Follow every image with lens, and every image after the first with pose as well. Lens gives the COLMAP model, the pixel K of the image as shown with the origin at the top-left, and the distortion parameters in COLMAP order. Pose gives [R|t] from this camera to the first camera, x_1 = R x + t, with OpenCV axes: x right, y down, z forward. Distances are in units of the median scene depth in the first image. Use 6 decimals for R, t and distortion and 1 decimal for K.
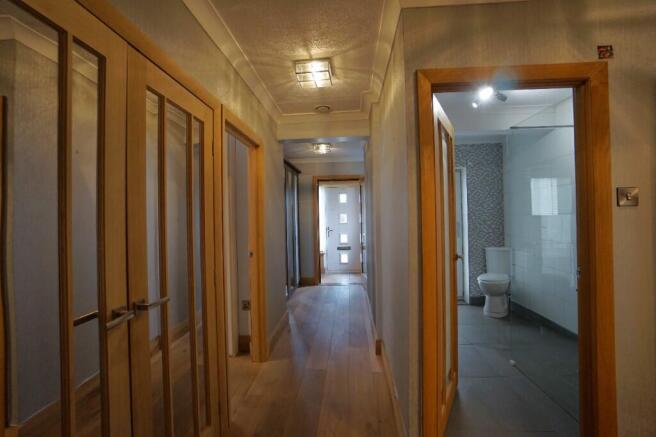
lens RADIAL K [[292.3, 0, 326.0], [0, 292.3, 214.4], [0, 0, 1]] dist [-0.037028, 0.001365]
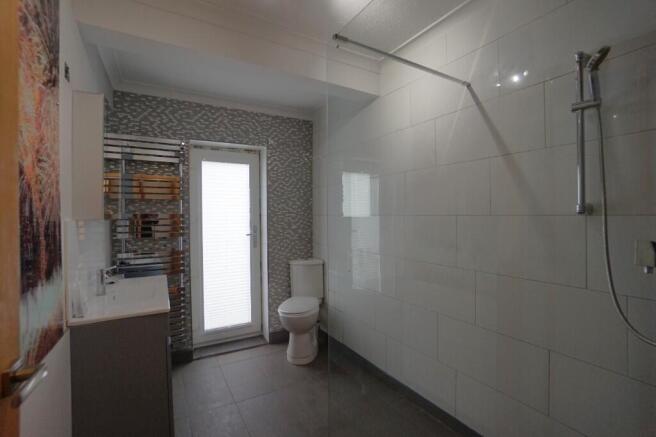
lens RADIAL K [[292.3, 0, 328.9], [0, 292.3, 216.6], [0, 0, 1]] dist [-0.037028, 0.001365]
pose [[0.814980, 0.008943, 0.579419, 0.207808], [-0.012711, 0.999916, 0.002446, 0.001490], [-0.579349, -0.009359, 0.815026, 0.350328]]
